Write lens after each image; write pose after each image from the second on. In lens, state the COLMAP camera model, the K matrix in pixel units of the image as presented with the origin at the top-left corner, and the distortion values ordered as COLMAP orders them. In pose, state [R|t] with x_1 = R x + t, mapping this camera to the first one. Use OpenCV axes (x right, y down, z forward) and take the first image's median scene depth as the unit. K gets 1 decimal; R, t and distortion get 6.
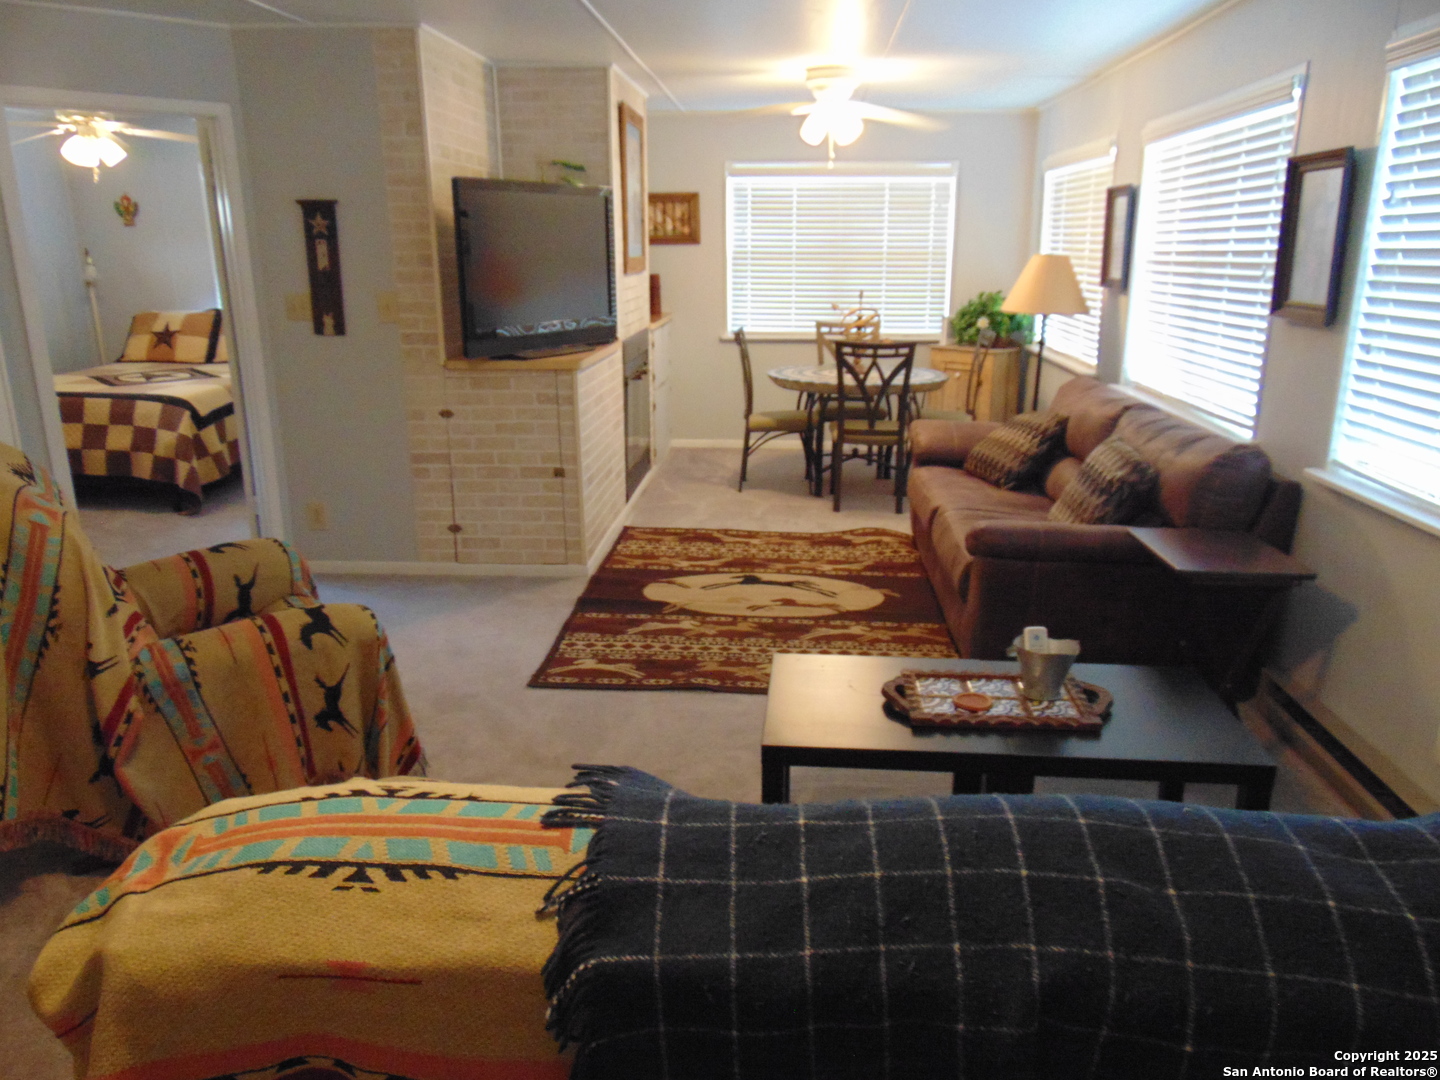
lens RADIAL K [[1040.4, 0, 720.0], [0, 1040.4, 540.0], [0, 0, 1]] dist [0.001631, 0.000145]
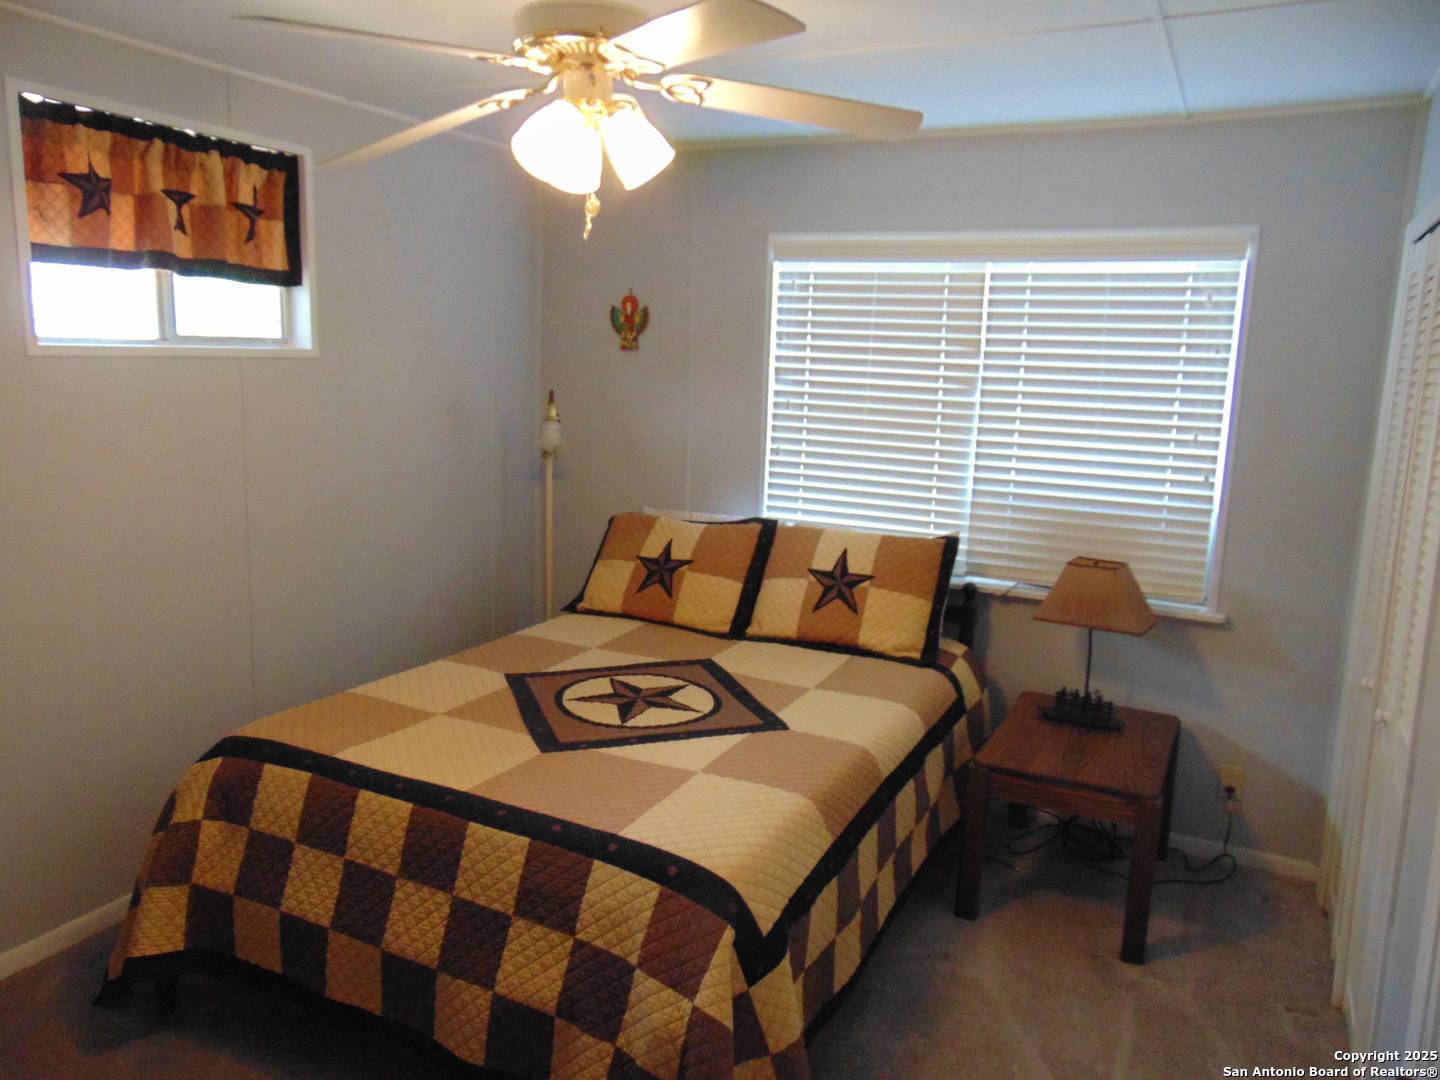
lens RADIAL K [[1060.1, 0, 720.0], [0, 1060.1, 540.0], [0, 0, 1]] dist [0.000761, 0.000528]
pose [[0.923530, 0.095444, -0.371460, -0.322045], [-0.138482, 0.986184, -0.090903, -0.167507], [0.357652, 0.135392, 0.923988, 0.543134]]
